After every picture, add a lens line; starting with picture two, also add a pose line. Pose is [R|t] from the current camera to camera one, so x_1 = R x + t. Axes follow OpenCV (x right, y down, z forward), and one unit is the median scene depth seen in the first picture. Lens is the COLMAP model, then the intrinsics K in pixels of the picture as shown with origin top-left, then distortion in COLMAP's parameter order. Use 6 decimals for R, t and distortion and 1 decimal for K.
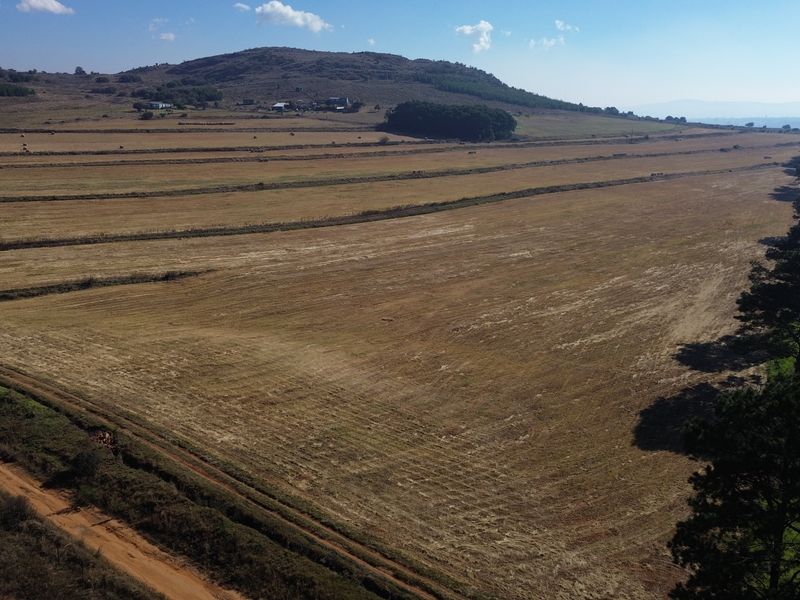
lens RADIAL K [[752.6, 0, 399.0], [0, 752.6, 303.2], [0, 0, 1]] dist [0.110754, -0.154712]
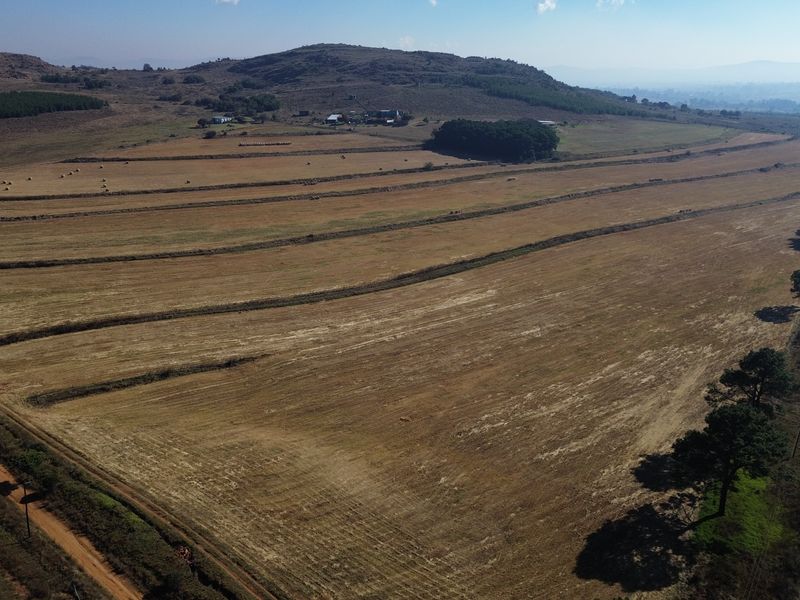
lens RADIAL K [[752.6, 0, 399.0], [0, 752.6, 303.2], [0, 0, 1]] dist [0.110754, -0.154712]
pose [[0.997198, 0.016981, -0.072856, 0.051842], [-0.013637, 0.998842, 0.046144, -0.188057], [0.073556, -0.045021, 0.996274, -0.180262]]
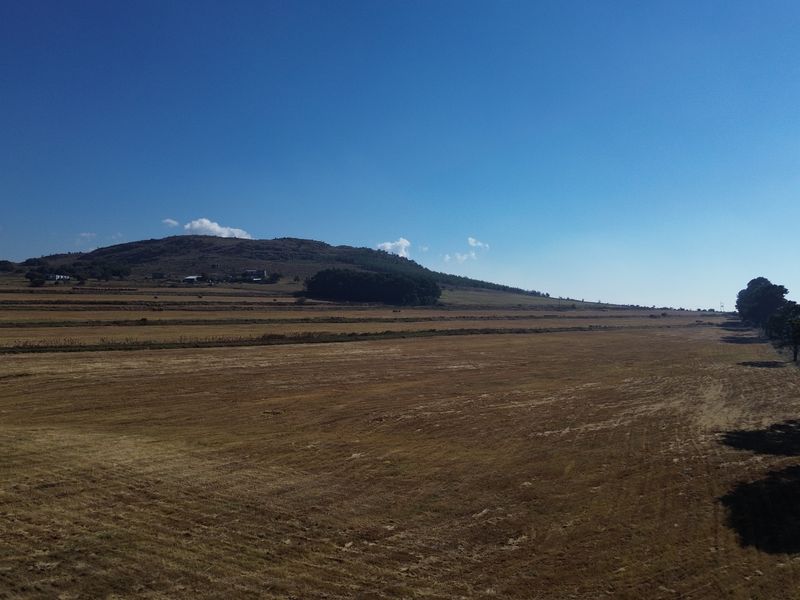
lens RADIAL K [[752.6, 0, 399.0], [0, 752.6, 303.2], [0, 0, 1]] dist [0.110754, -0.154712]
pose [[0.995256, -0.002432, 0.097265, 0.025228], [0.028147, 0.964138, -0.263905, 0.088832], [-0.093135, 0.265390, 0.959632, 0.286604]]
